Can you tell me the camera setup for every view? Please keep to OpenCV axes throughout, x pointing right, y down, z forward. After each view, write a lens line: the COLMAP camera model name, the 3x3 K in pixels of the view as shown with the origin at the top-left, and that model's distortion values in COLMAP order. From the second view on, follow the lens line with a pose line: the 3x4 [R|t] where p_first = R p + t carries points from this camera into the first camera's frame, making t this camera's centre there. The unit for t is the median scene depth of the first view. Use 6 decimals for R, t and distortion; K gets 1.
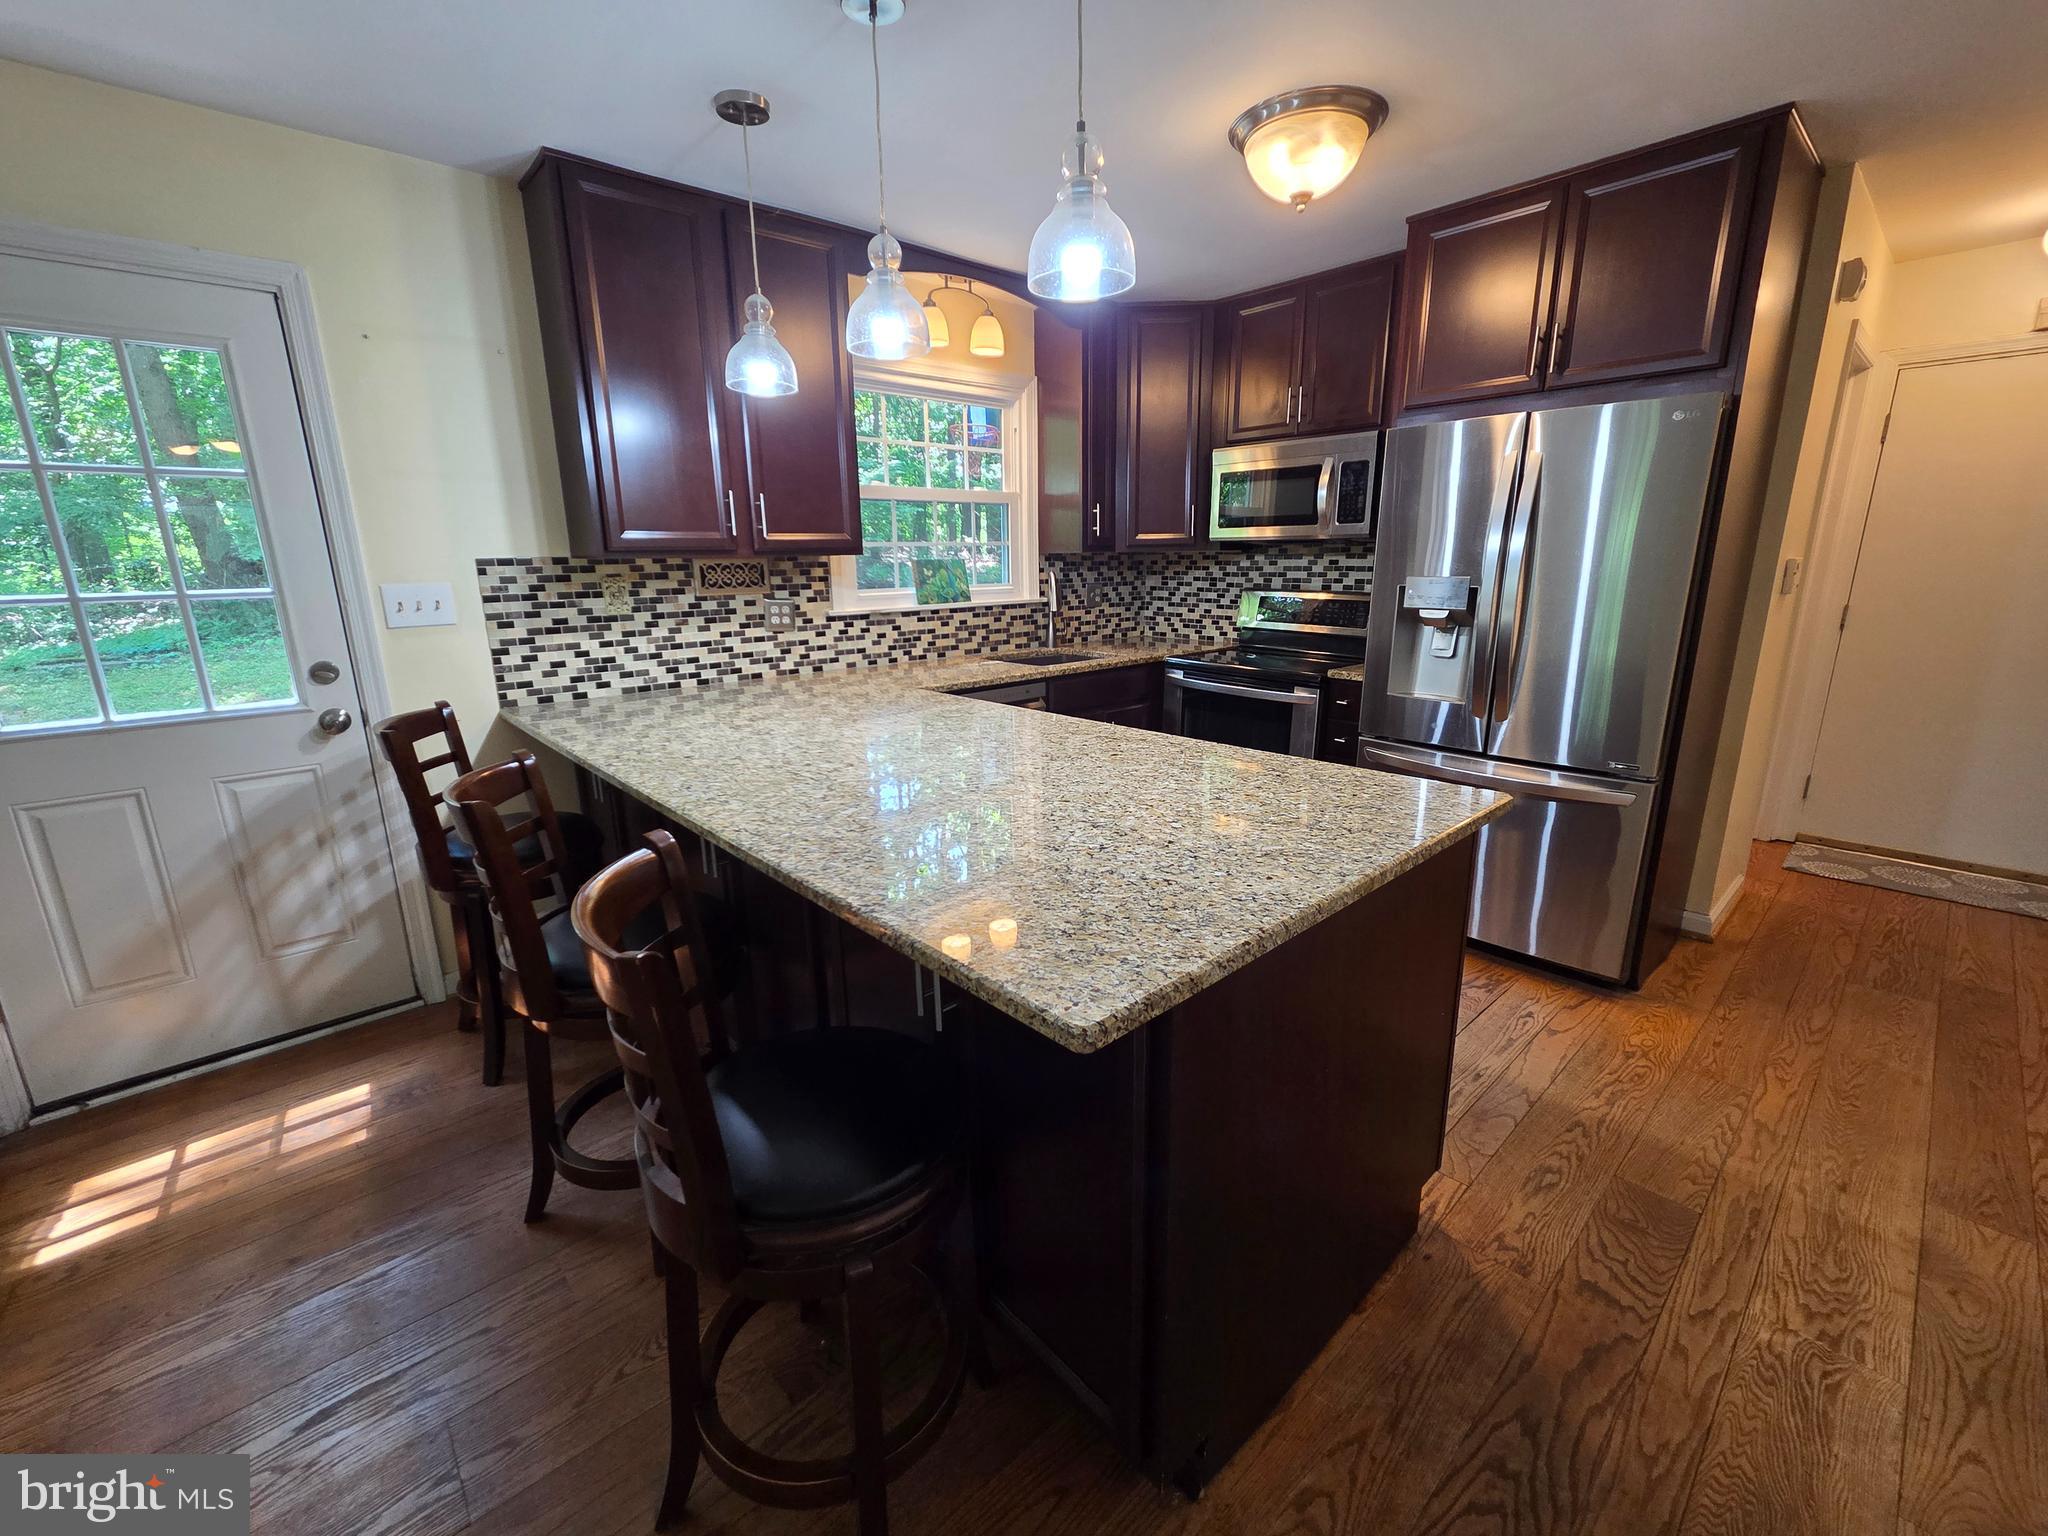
lens RADIAL K [[824.7, 0, 1026.2], [0, 824.7, 745.0], [0, 0, 1]] dist [-0.002159, -0.001092]
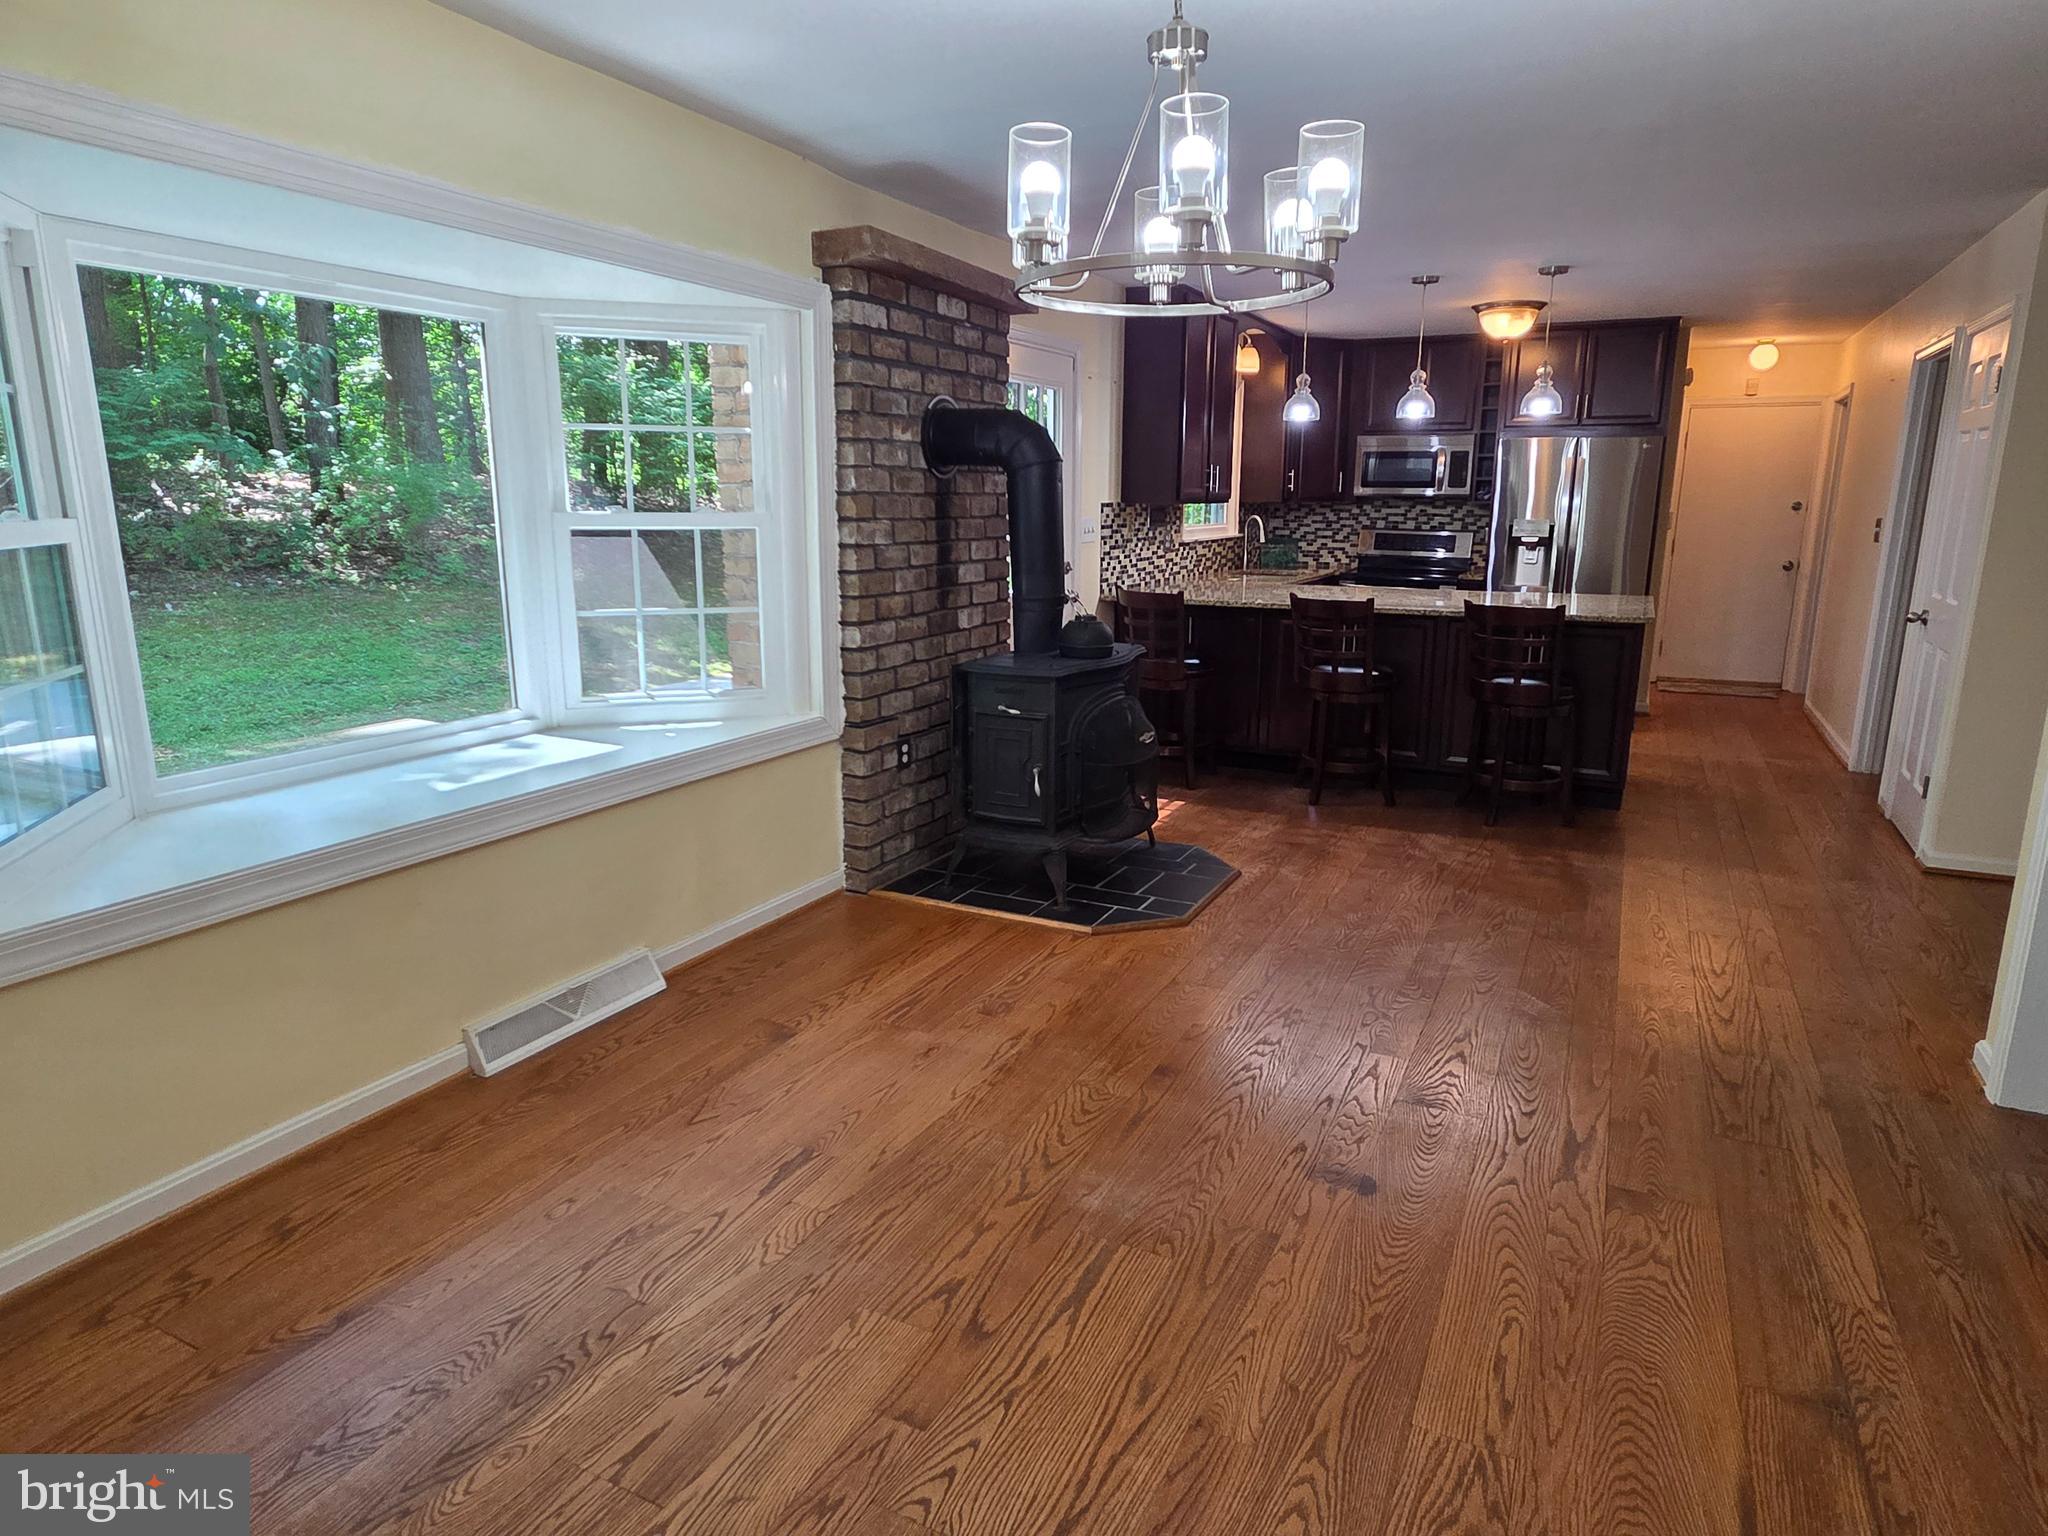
lens RADIAL K [[1187.8, 0, 1017.7], [0, 1187.8, 752.9], [0, 0, 1]] dist [0.009034, 0.001494]
pose [[0.934572, -0.060460, 0.350599, -1.409785], [0.065676, 0.997837, -0.002993, 0.229723], [-0.349660, 0.025823, 0.936521, -0.987953]]
